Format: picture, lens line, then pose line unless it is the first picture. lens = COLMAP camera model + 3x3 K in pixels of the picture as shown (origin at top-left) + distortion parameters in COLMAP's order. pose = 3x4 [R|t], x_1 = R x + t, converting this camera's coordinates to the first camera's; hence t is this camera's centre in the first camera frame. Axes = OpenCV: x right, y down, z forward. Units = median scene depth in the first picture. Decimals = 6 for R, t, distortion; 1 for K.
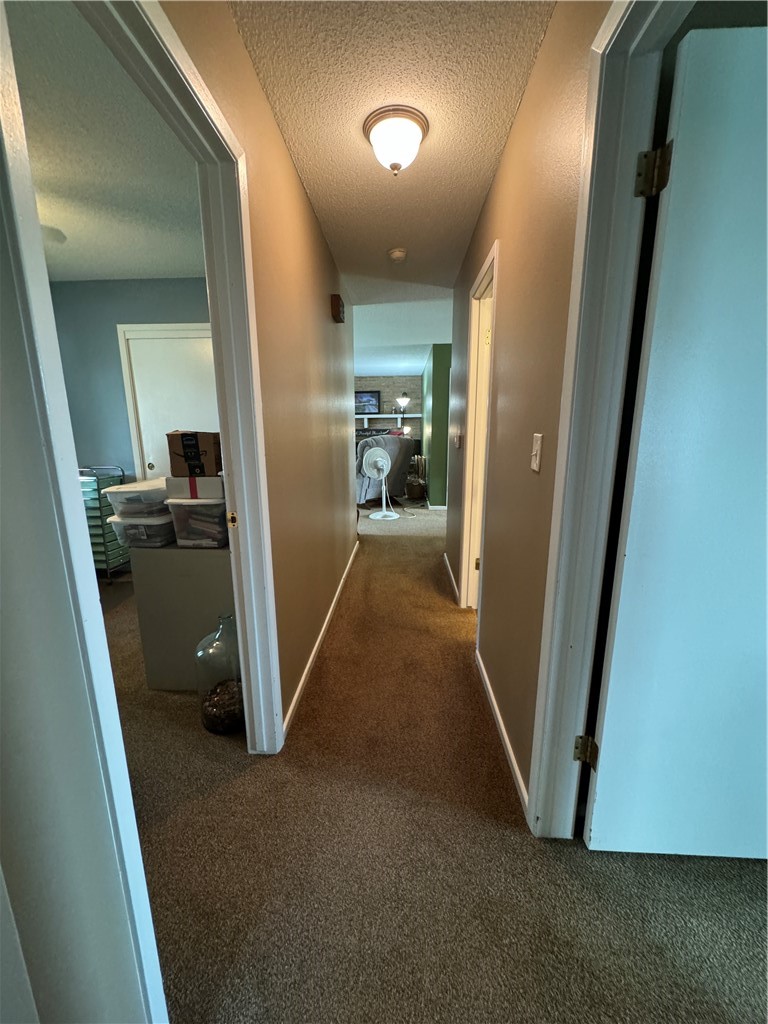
lens RADIAL K [[410.4, 0, 382.7], [0, 410.4, 514.0], [0, 0, 1]] dist [-0.001103, 0.000790]
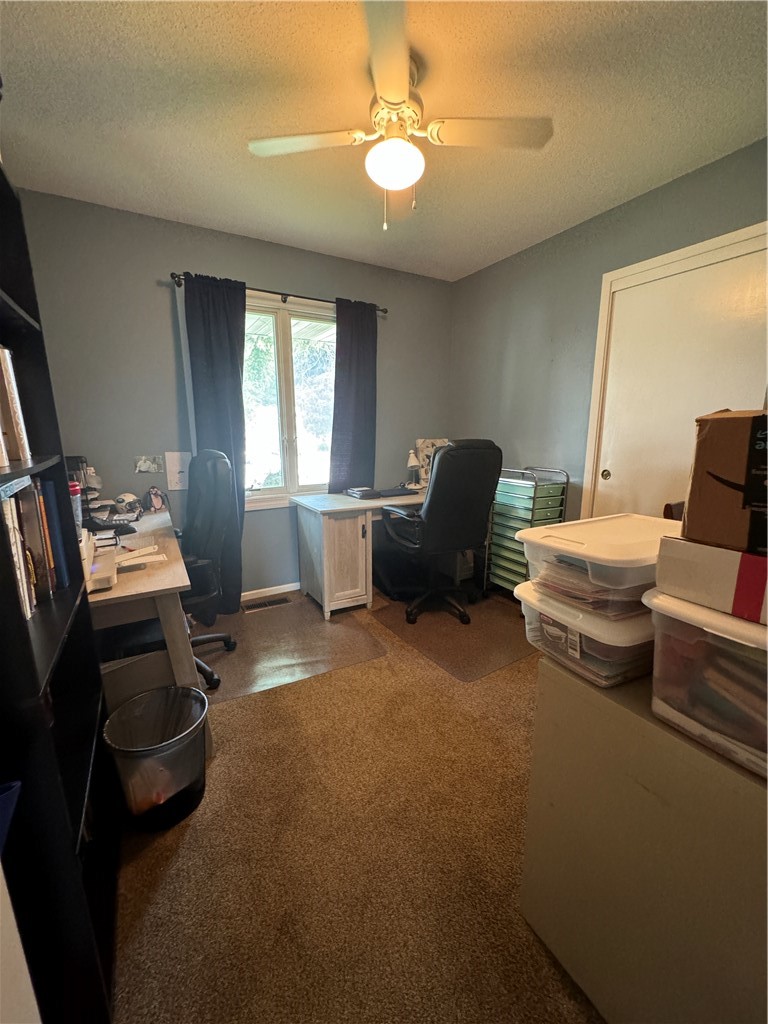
lens RADIAL K [[410.4, 0, 383.8], [0, 410.4, 508.7], [0, 0, 1]] dist [-0.001103, 0.000790]
pose [[0.547273, 0.167127, -0.820098, -0.327848], [-0.173801, 0.981194, 0.083974, -0.090279], [0.818710, 0.096577, 0.566027, 0.519092]]
